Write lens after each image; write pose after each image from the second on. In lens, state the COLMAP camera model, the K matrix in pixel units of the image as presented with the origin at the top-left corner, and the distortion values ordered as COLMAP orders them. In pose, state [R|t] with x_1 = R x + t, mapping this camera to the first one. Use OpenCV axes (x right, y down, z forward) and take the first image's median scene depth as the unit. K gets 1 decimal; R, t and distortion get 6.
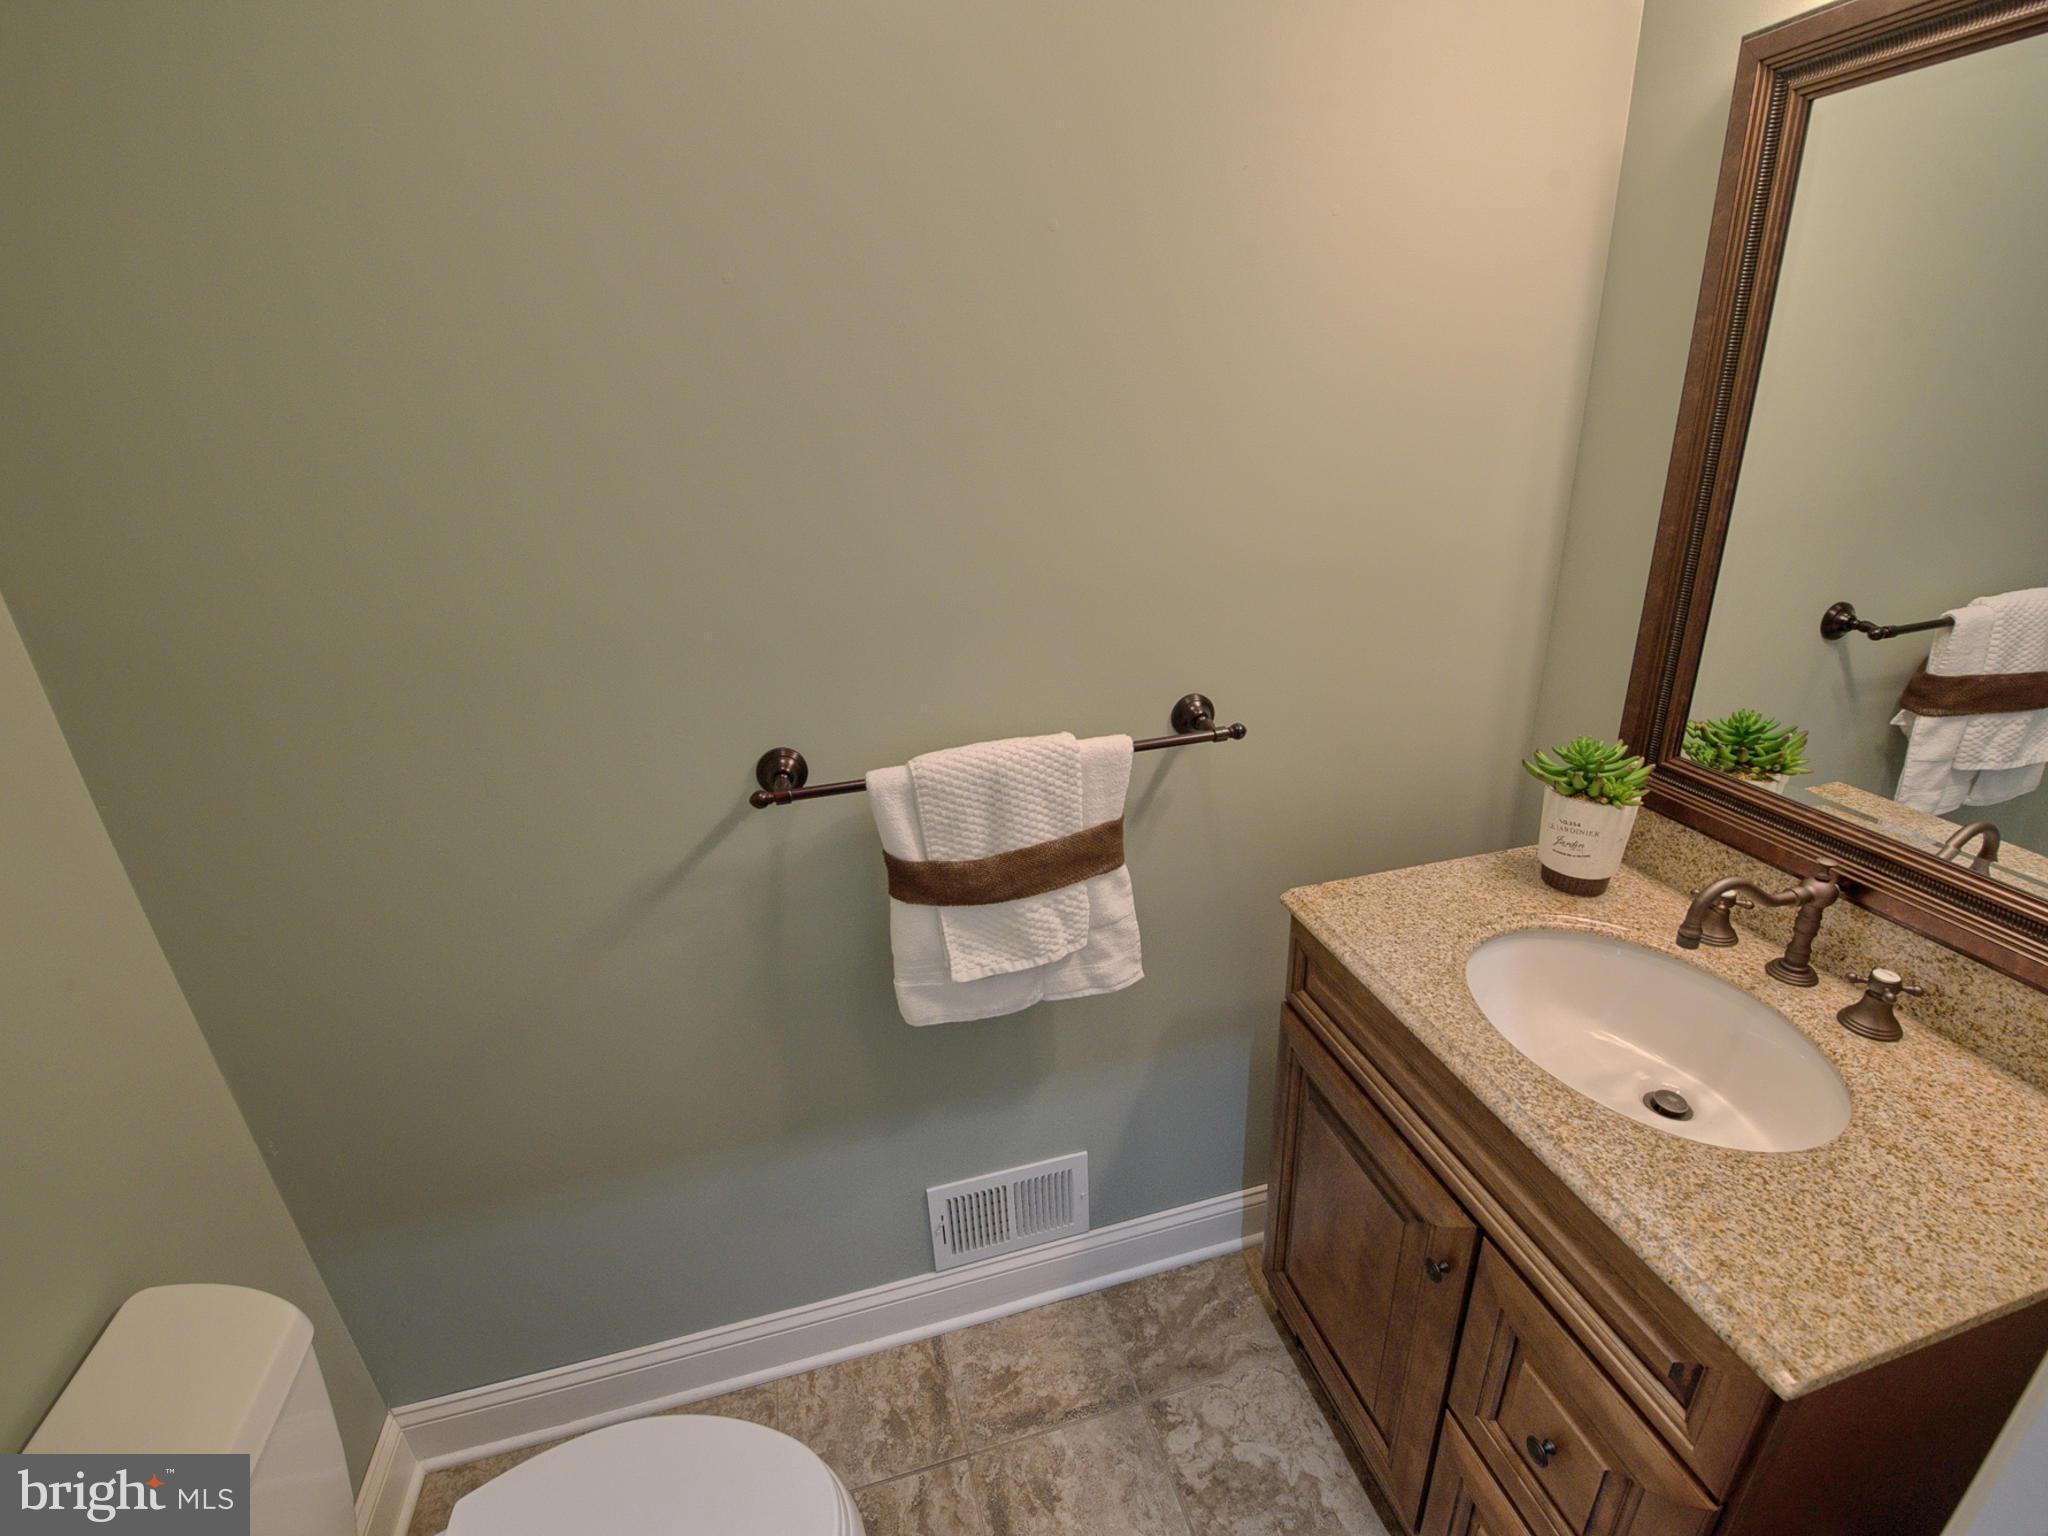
lens RADIAL K [[921.0, 0, 1024.0], [0, 921.0, 768.0], [0, 0, 1]] dist [-0.017873, -0.003601]
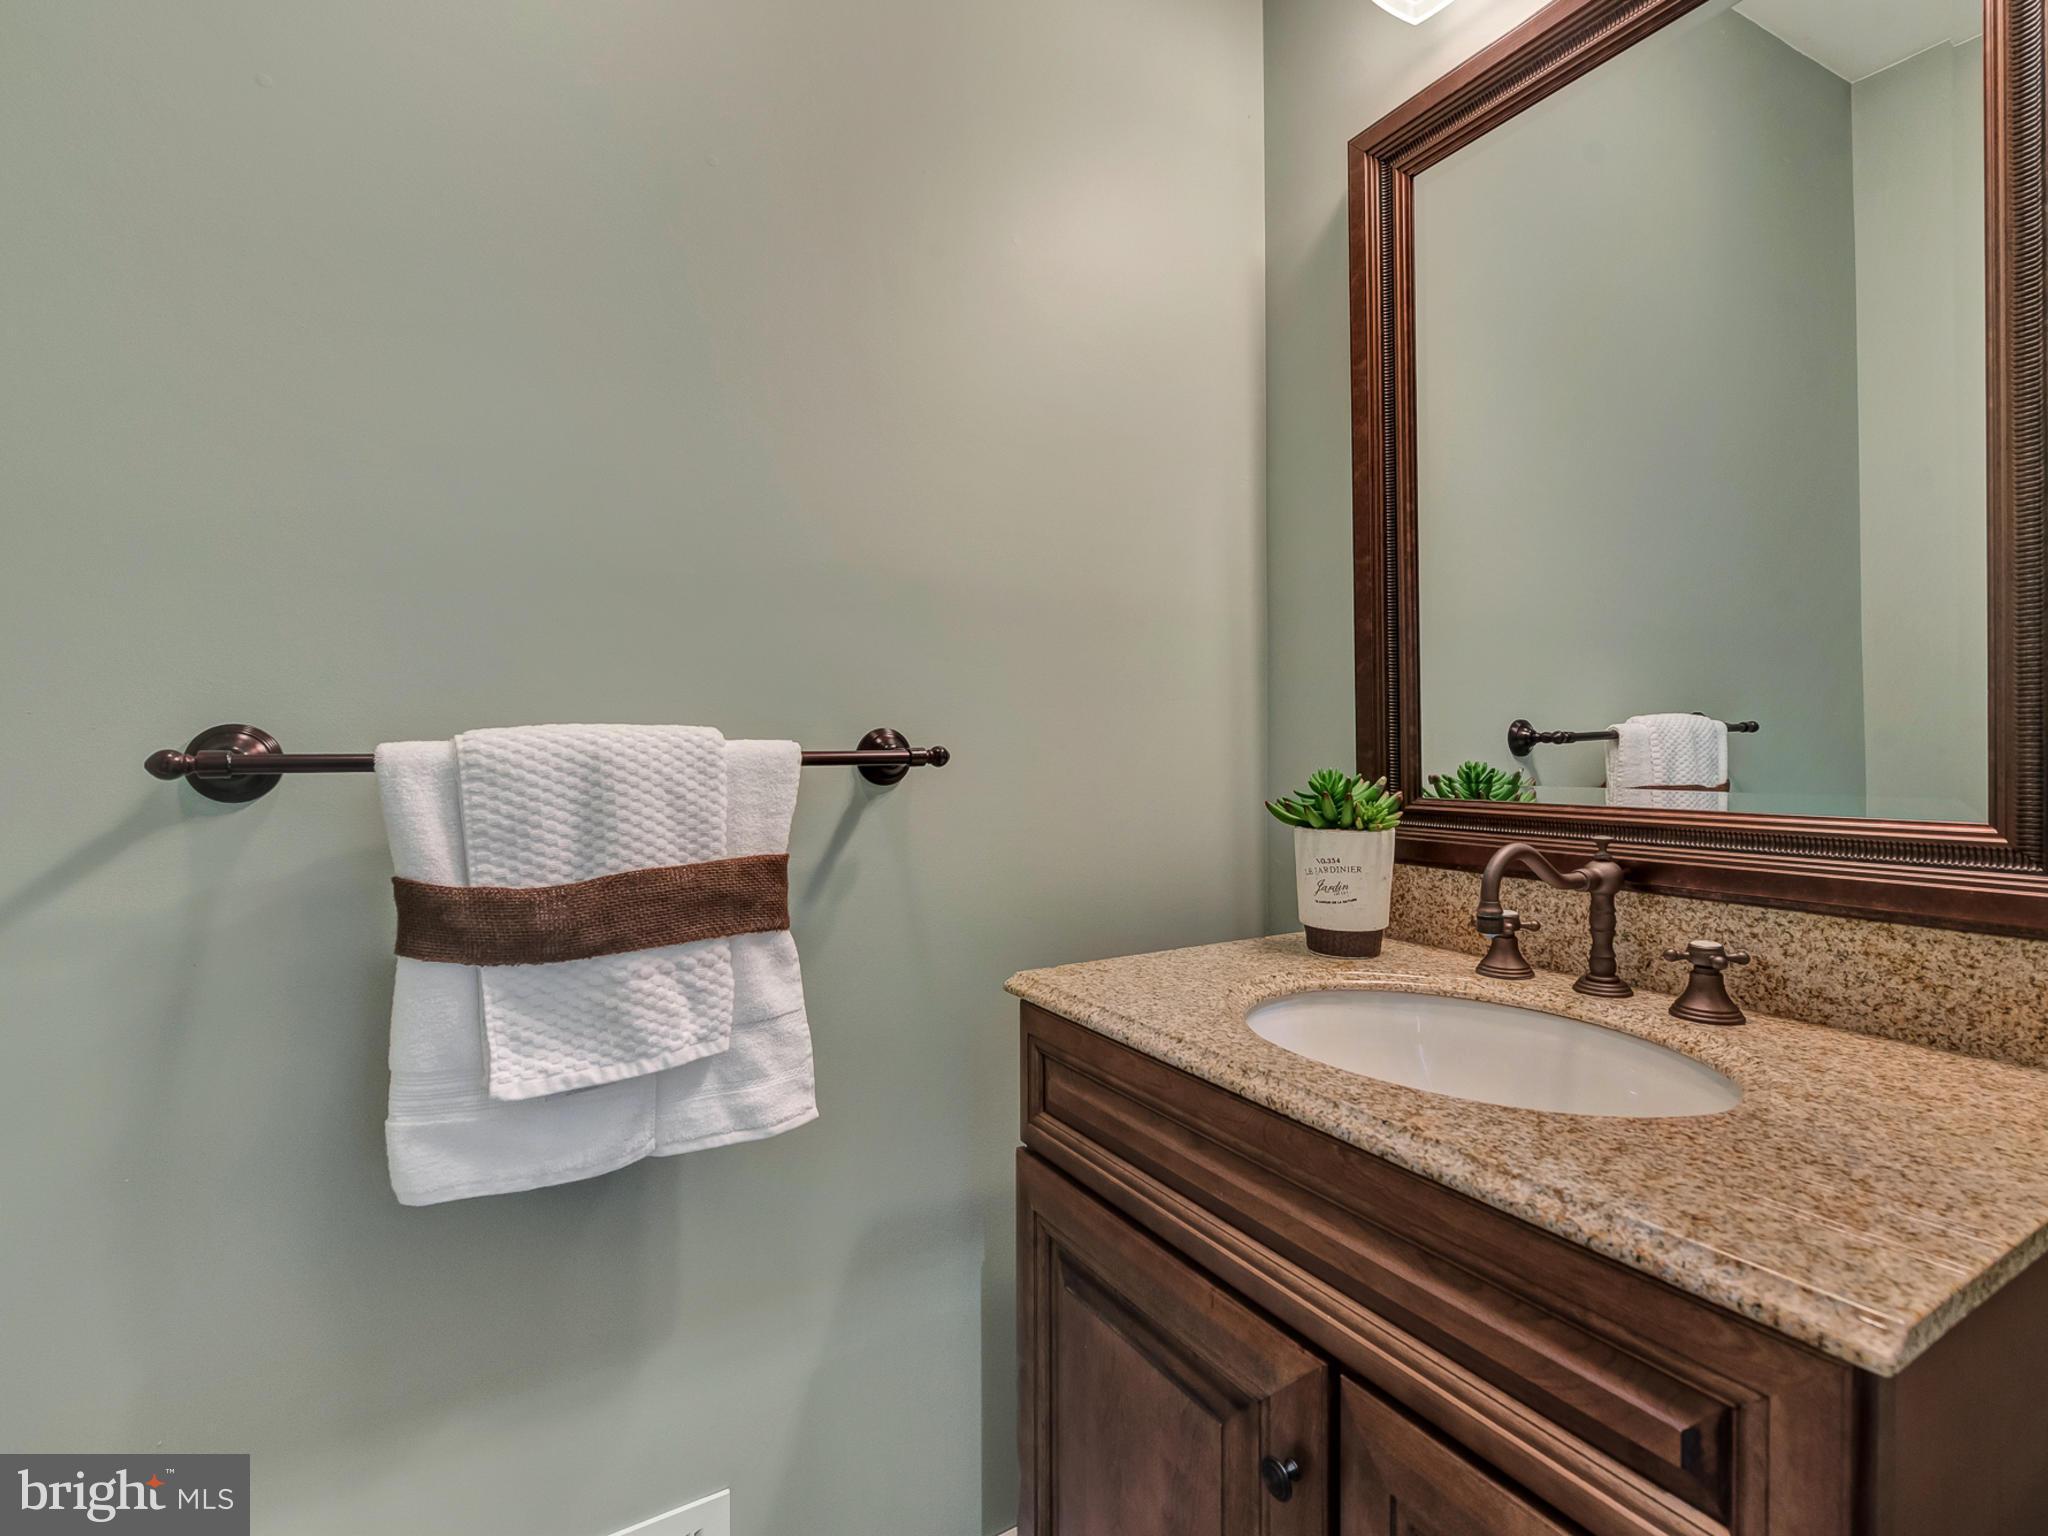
lens RADIAL K [[973.9, 0, 1027.6], [0, 973.9, 750.6], [0, 0, 1]] dist [0.011309, -0.008009]
pose [[0.957548, 0.041283, 0.285301, 0.069509], [0.069776, 0.927071, -0.368335, 0.285267], [-0.279701, 0.372605, 0.884835, 0.245724]]
